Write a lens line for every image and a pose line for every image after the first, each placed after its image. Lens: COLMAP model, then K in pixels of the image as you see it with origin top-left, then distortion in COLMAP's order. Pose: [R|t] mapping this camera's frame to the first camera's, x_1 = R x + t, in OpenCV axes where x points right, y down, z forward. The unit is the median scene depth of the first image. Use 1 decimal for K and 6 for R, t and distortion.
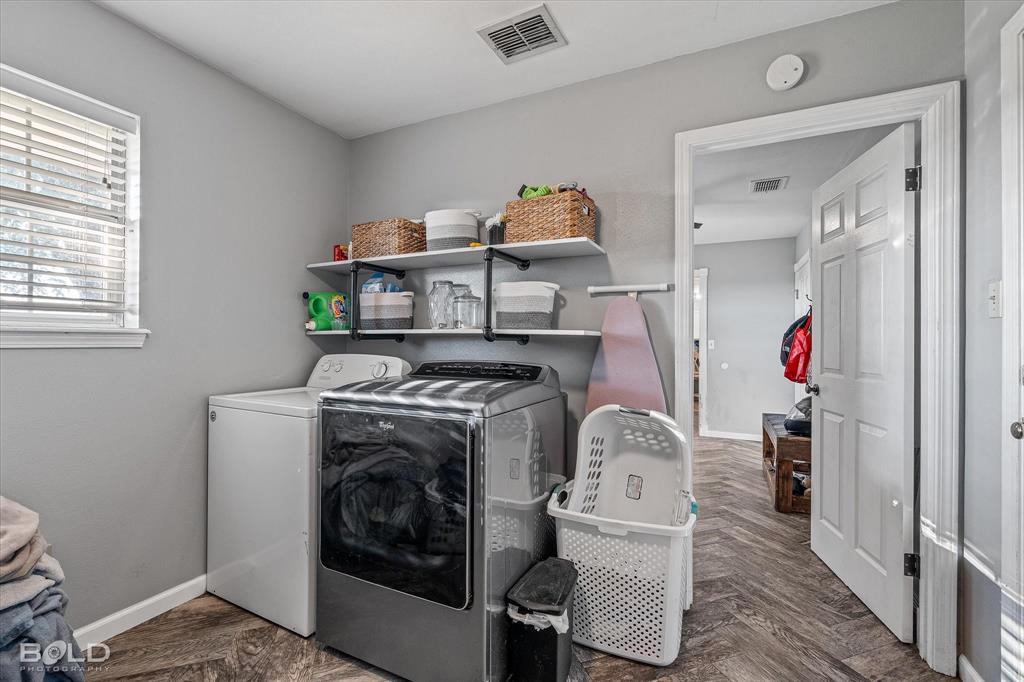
lens RADIAL K [[454.4, 0, 511.6], [0, 454.4, 339.6], [0, 0, 1]] dist [-0.004701, 0.000074]
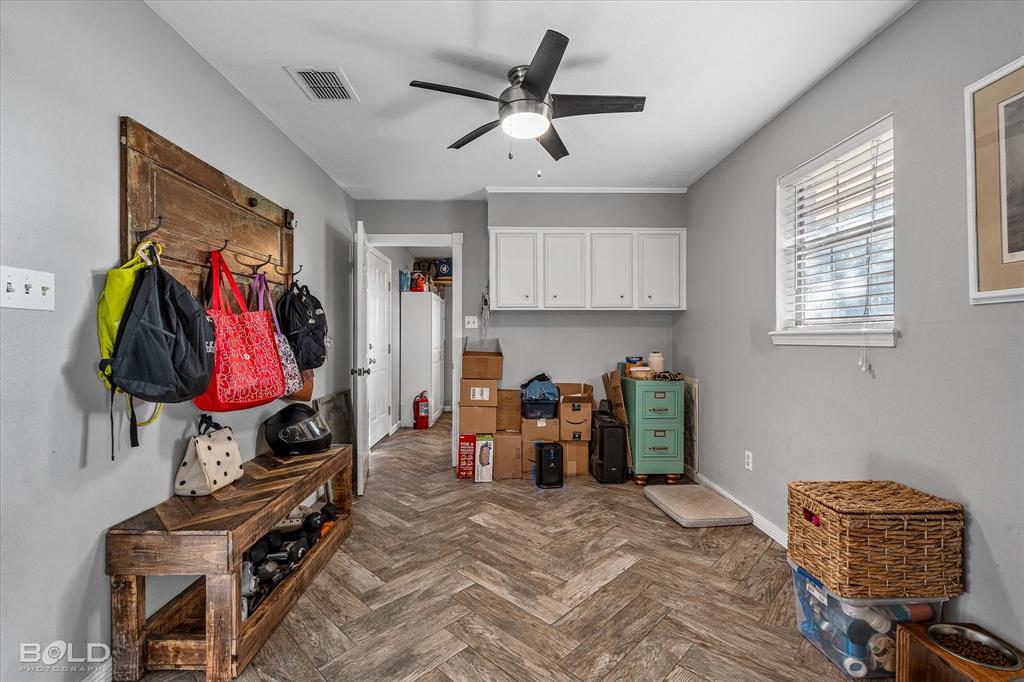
lens RADIAL K [[454.4, 0, 511.6], [0, 454.4, 339.6], [0, 0, 1]] dist [-0.004701, 0.000074]
pose [[-0.895575, -0.008579, -0.444828, 0.516652], [-0.004884, 0.999943, -0.009453, 0.013739], [0.444884, -0.006293, -0.895566, 1.418773]]
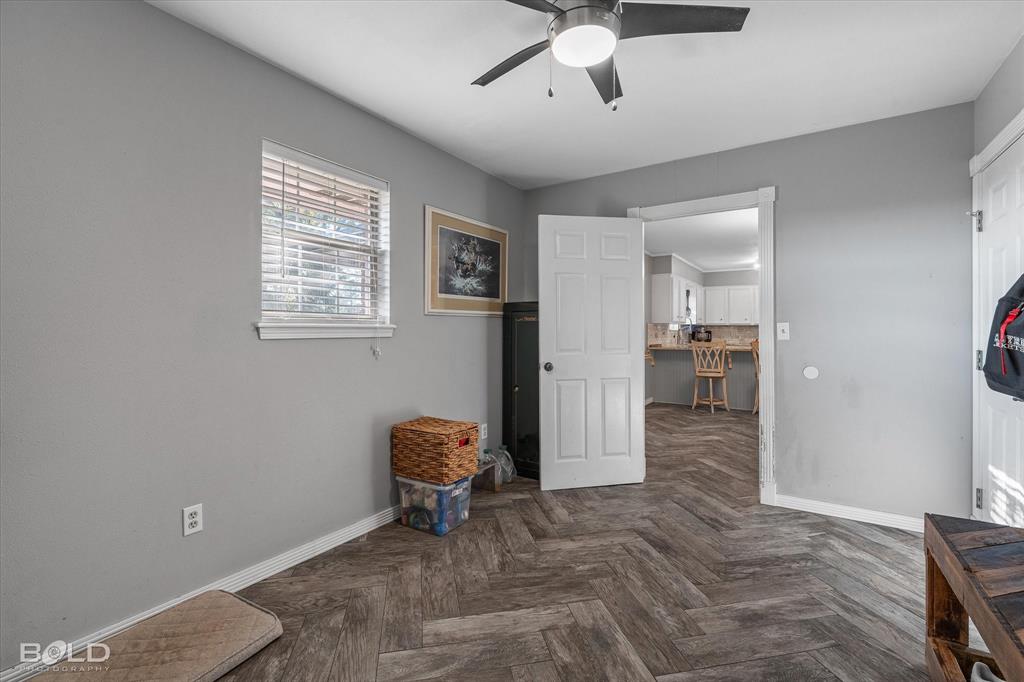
lens RADIAL K [[454.4, 0, 511.6], [0, 454.4, 339.6], [0, 0, 1]] dist [-0.004701, 0.000074]
pose [[0.991284, -0.010558, -0.131319, 0.264191], [0.013227, 0.999723, 0.019474, 0.008024], [0.131077, -0.021042, 0.991149, 0.587911]]
